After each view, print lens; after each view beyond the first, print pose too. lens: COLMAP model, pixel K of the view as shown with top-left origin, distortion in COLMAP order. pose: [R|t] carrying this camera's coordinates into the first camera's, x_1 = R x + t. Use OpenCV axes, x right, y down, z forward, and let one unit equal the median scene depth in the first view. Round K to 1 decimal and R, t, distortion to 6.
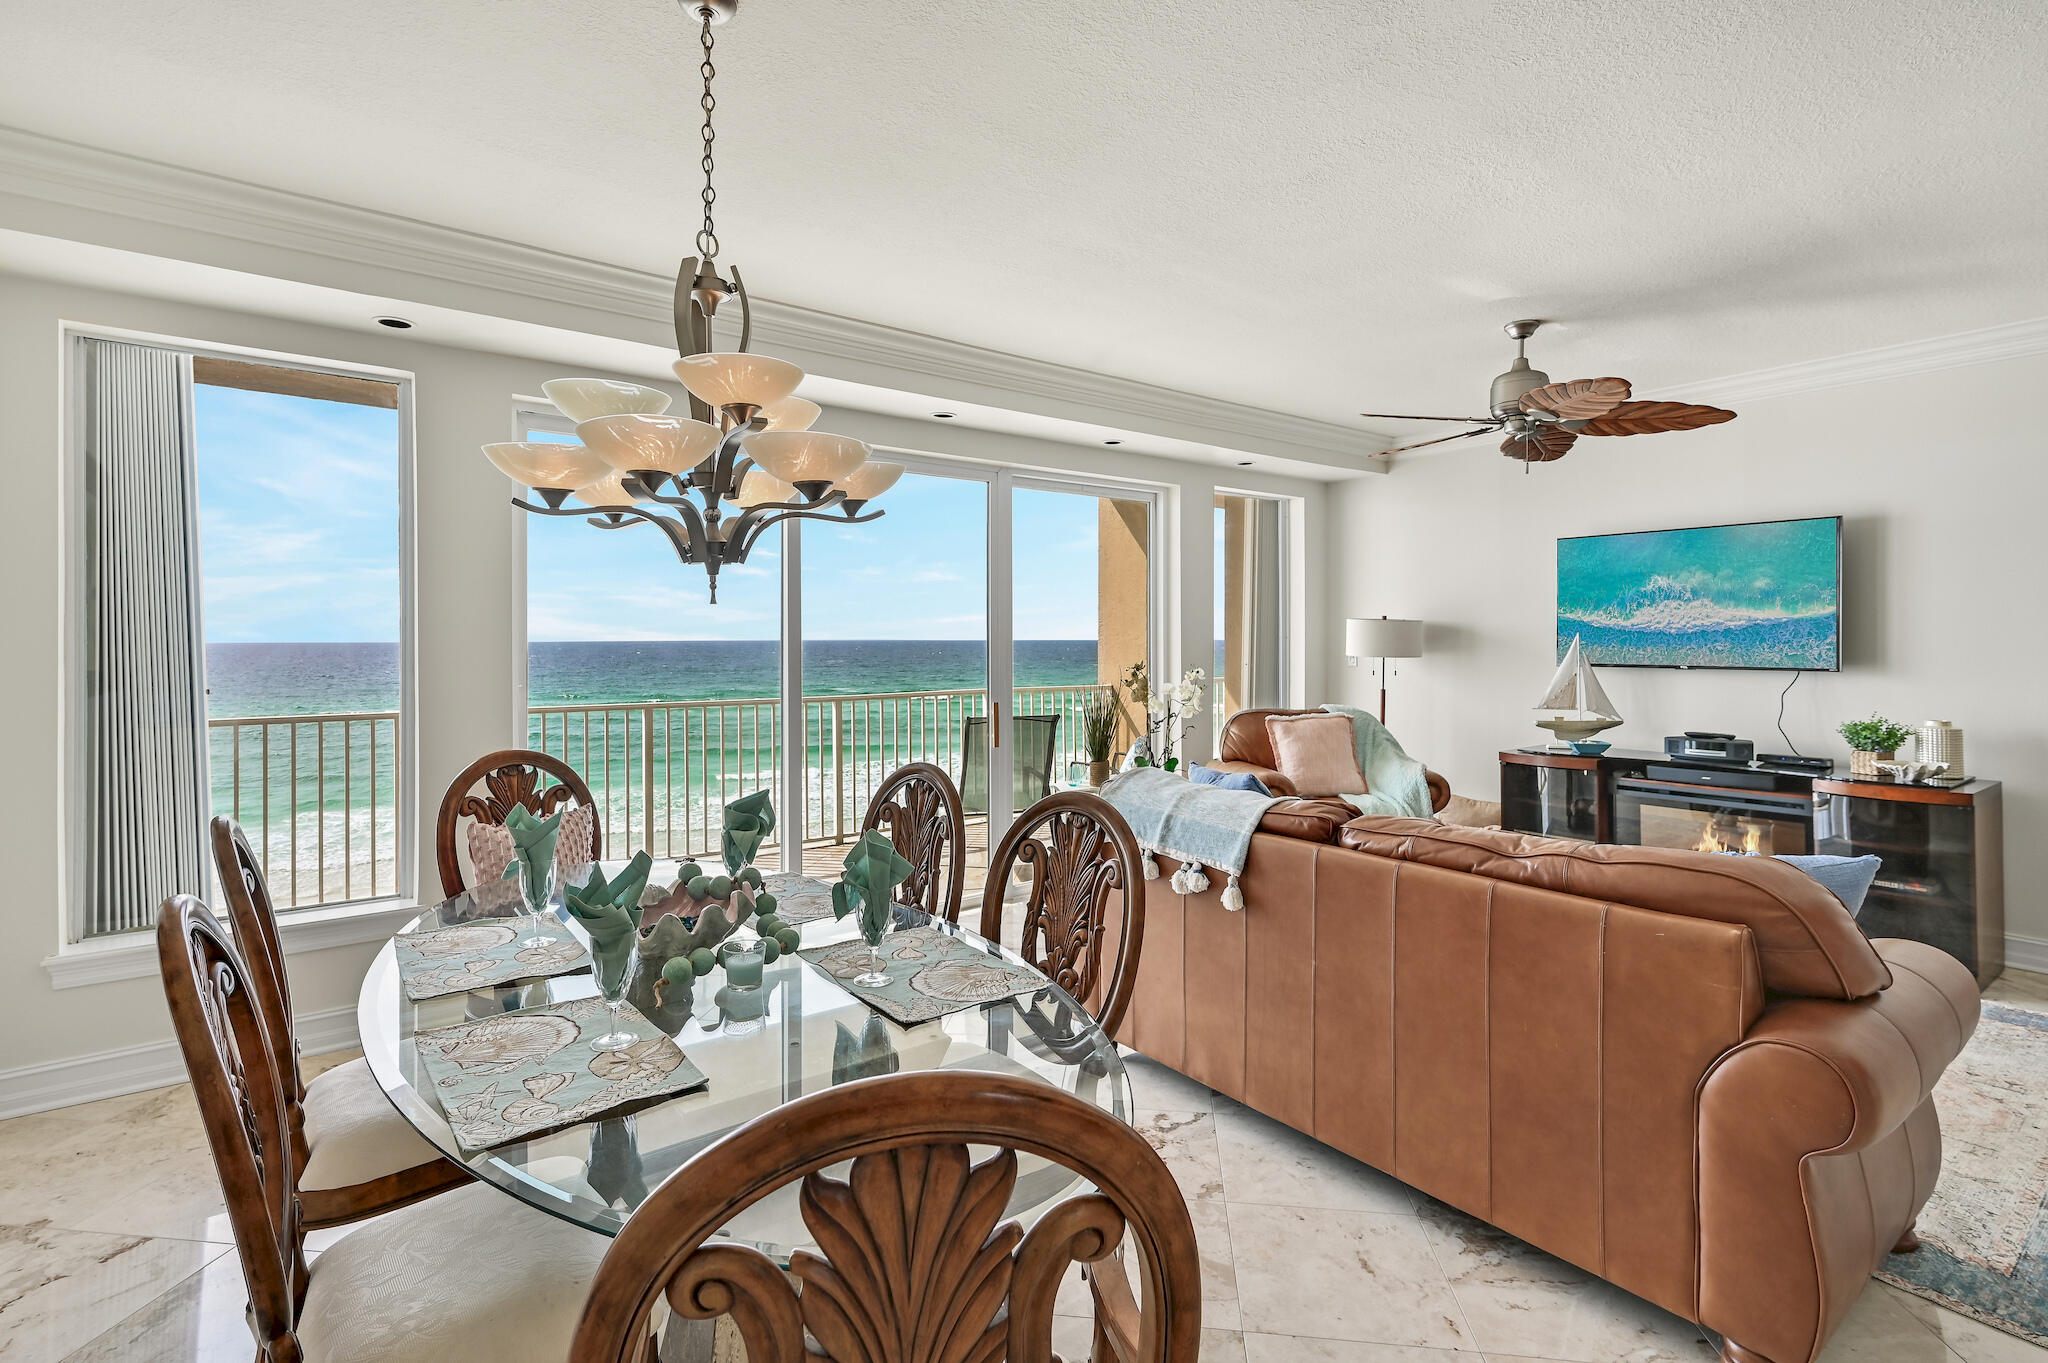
lens RADIAL K [[1027.3, 0, 1053.1], [0, 1027.3, 637.6], [0, 0, 1]] dist [0.101245, 0.000069]
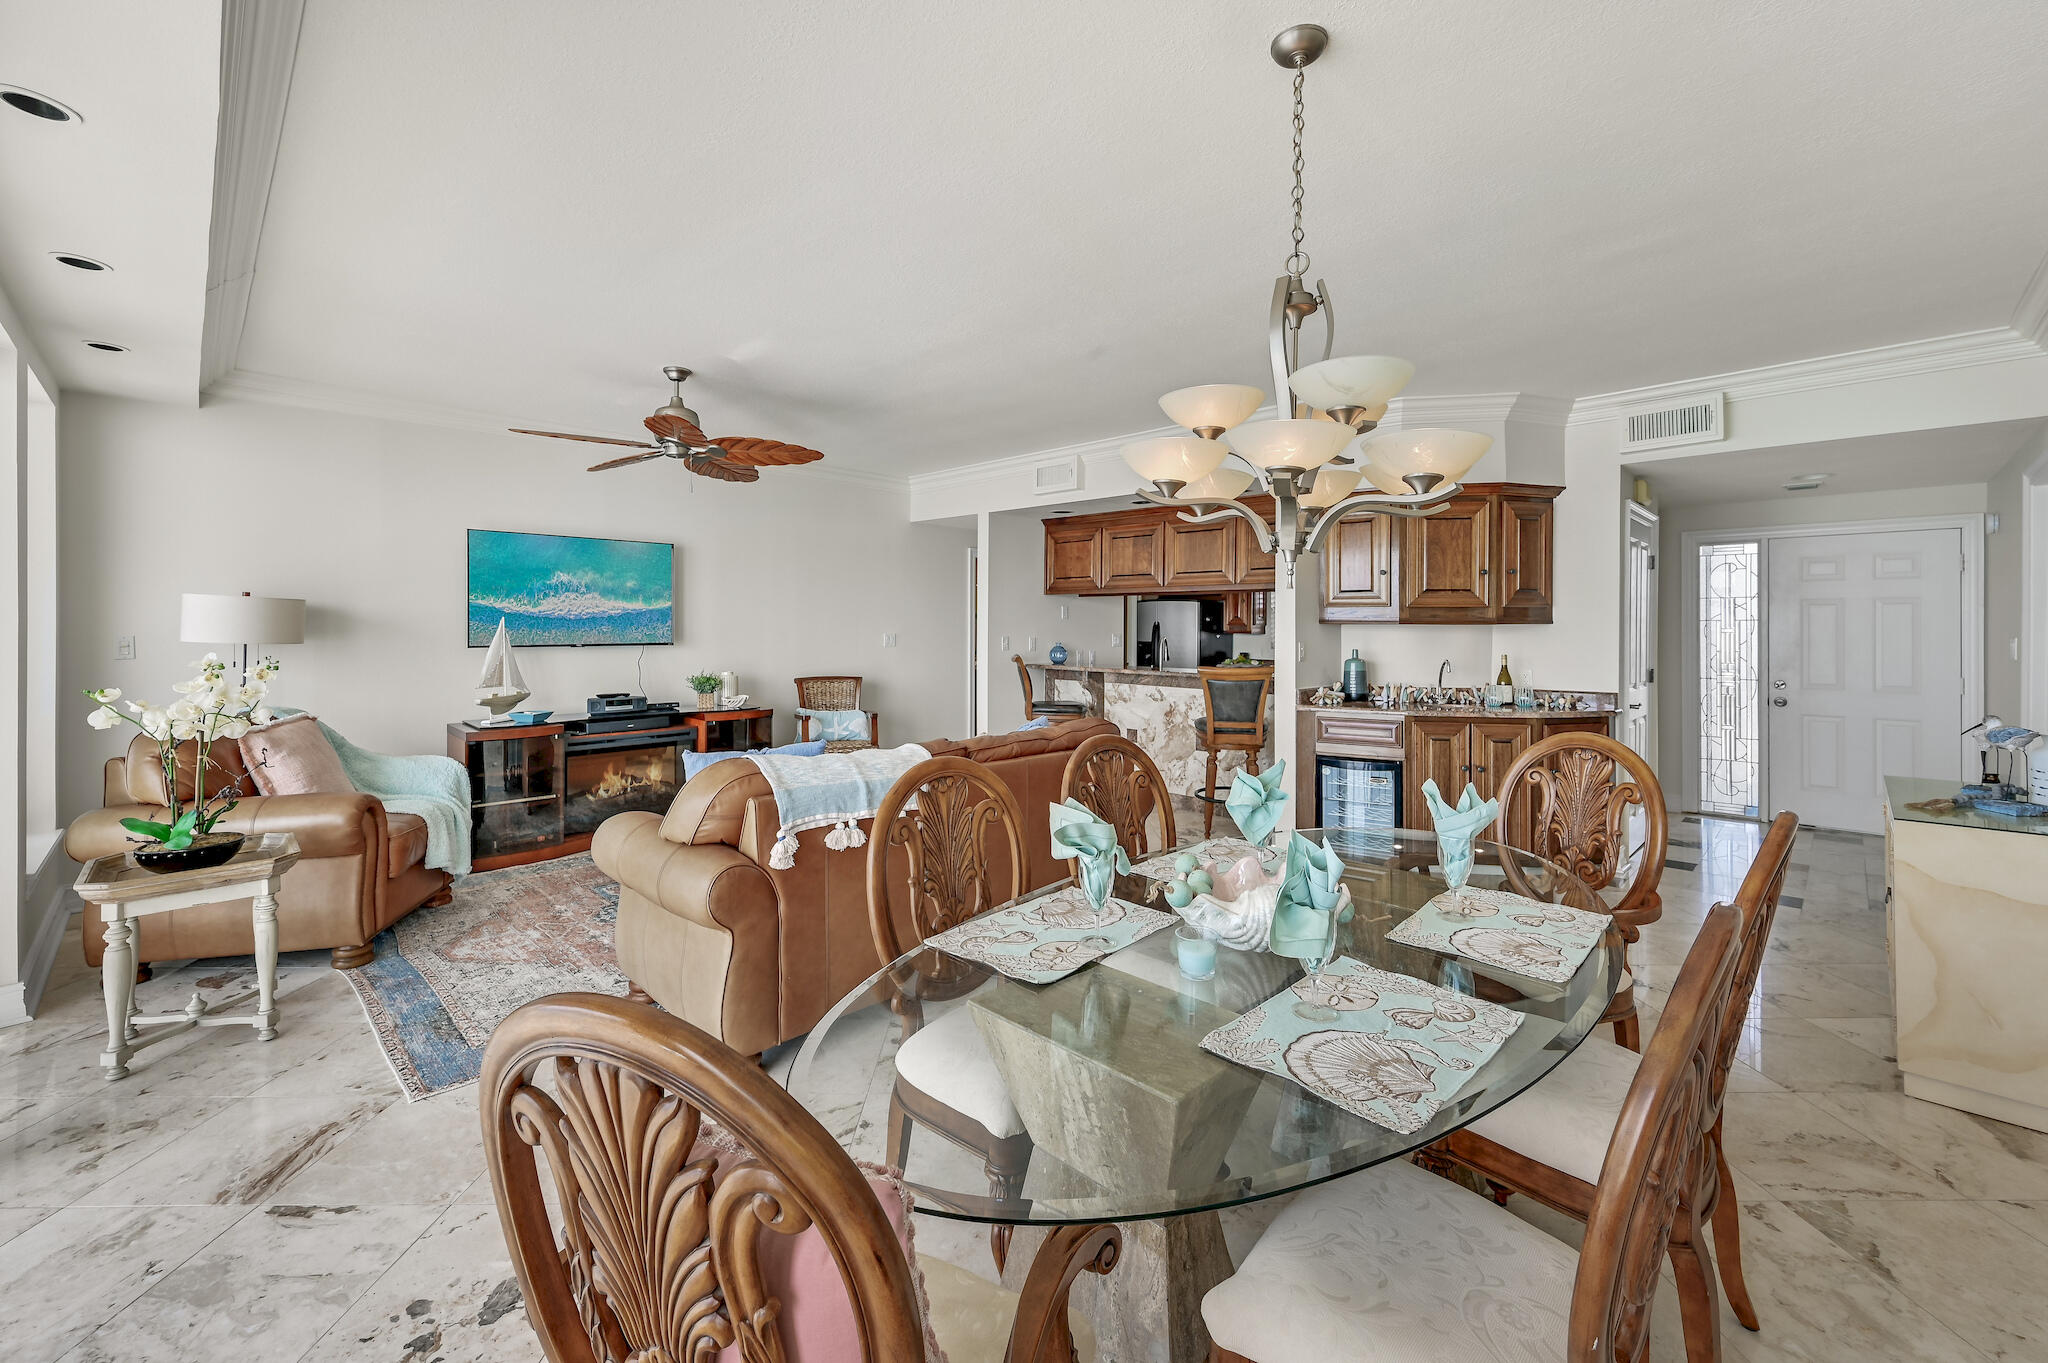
lens RADIAL K [[861.3, 0, 1060.6], [0, 861.3, 622.3], [0, 0, 1]] dist [0.001761, 0.000249]
pose [[-0.123653, 0.003668, 0.992319, -0.504709], [-0.001513, 0.999991, -0.003885, 0.003262], [-0.992324, -0.001982, -0.123646, 0.547676]]
